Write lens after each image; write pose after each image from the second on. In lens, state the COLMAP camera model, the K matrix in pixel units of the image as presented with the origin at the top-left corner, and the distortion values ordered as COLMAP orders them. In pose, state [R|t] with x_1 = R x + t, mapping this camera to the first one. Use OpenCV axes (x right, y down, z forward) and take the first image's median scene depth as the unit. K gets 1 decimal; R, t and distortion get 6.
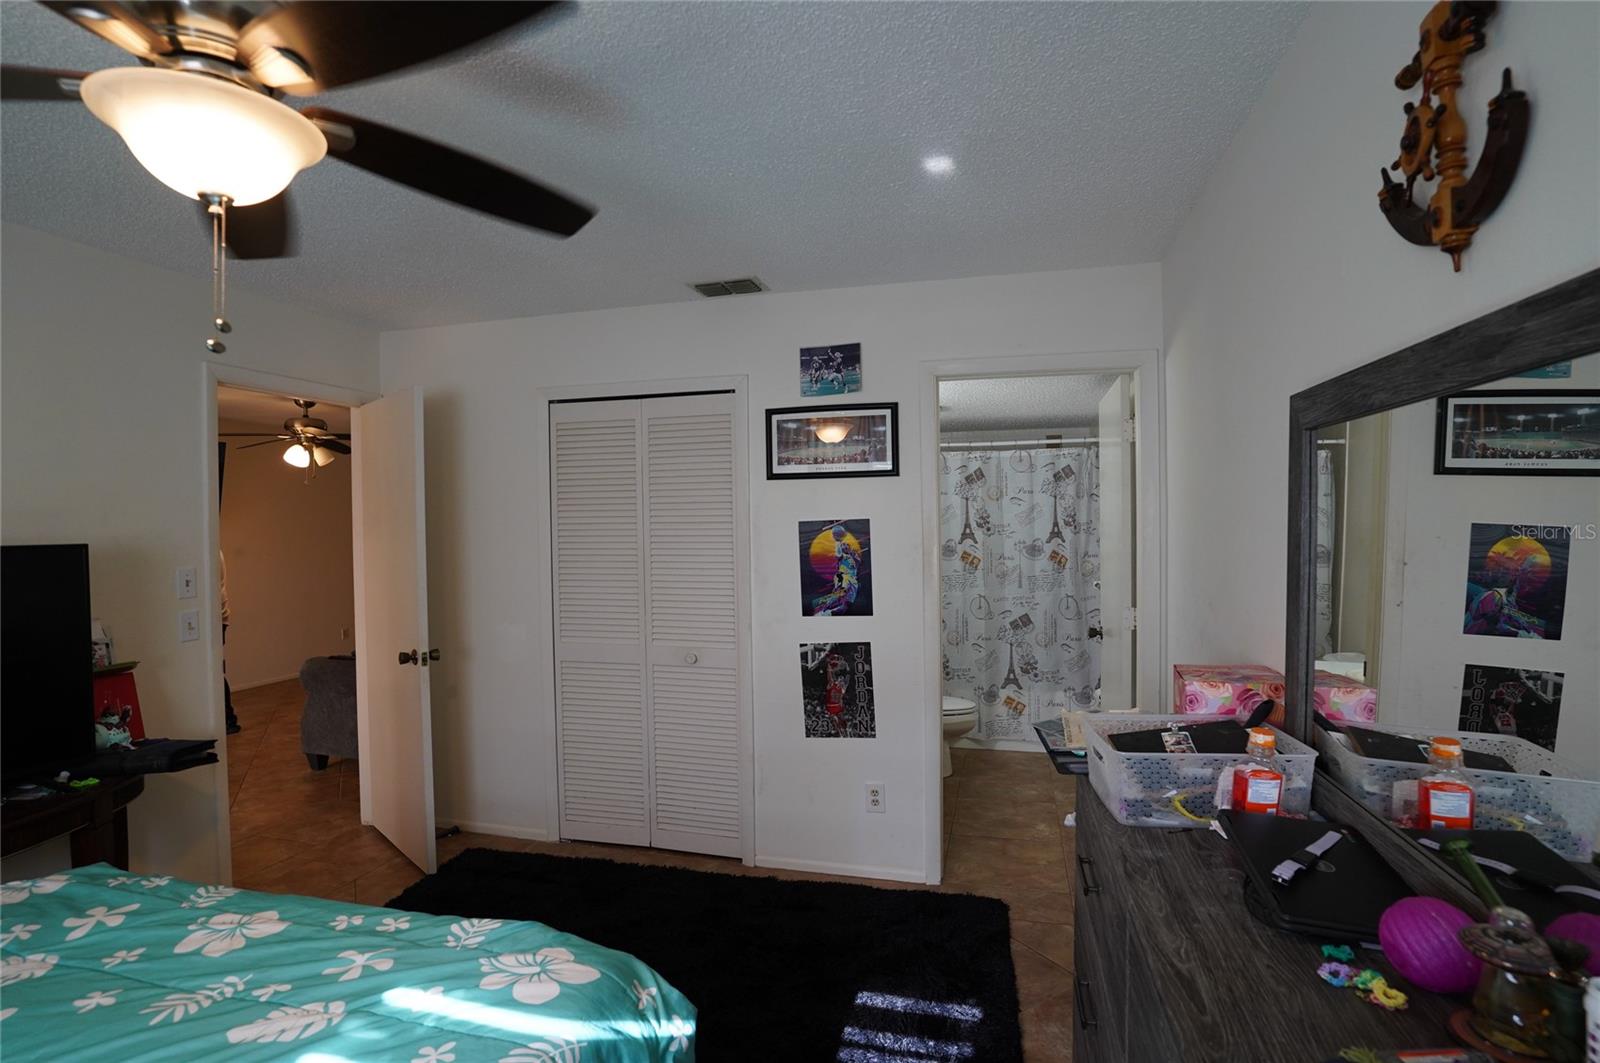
lens RADIAL K [[786.4, 0, 802.6], [0, 786.4, 529.6], [0, 0, 1]] dist [-0.041957, 0.005463]
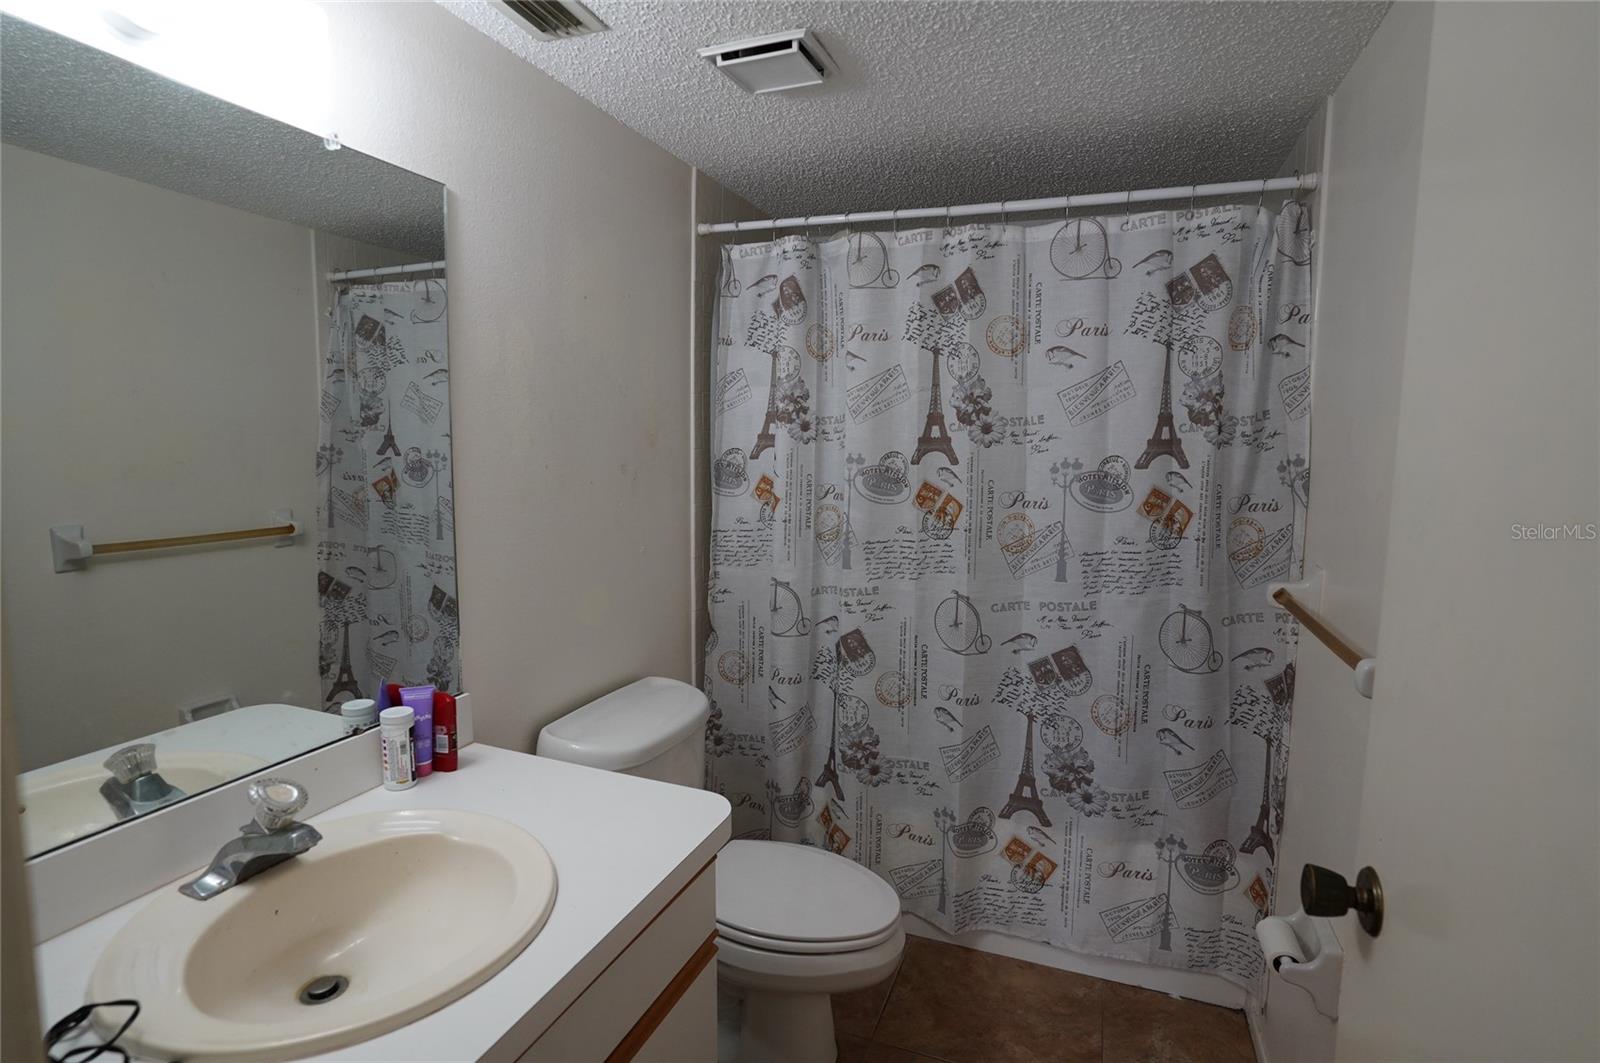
lens RADIAL K [[786.4, 0, 795.5], [0, 786.4, 529.5], [0, 0, 1]] dist [-0.041957, 0.005463]
pose [[0.991018, 0.045282, -0.125830, 0.193853], [-0.036176, 0.996621, 0.073736, 0.024485], [0.128744, -0.068522, 0.989308, 0.594840]]
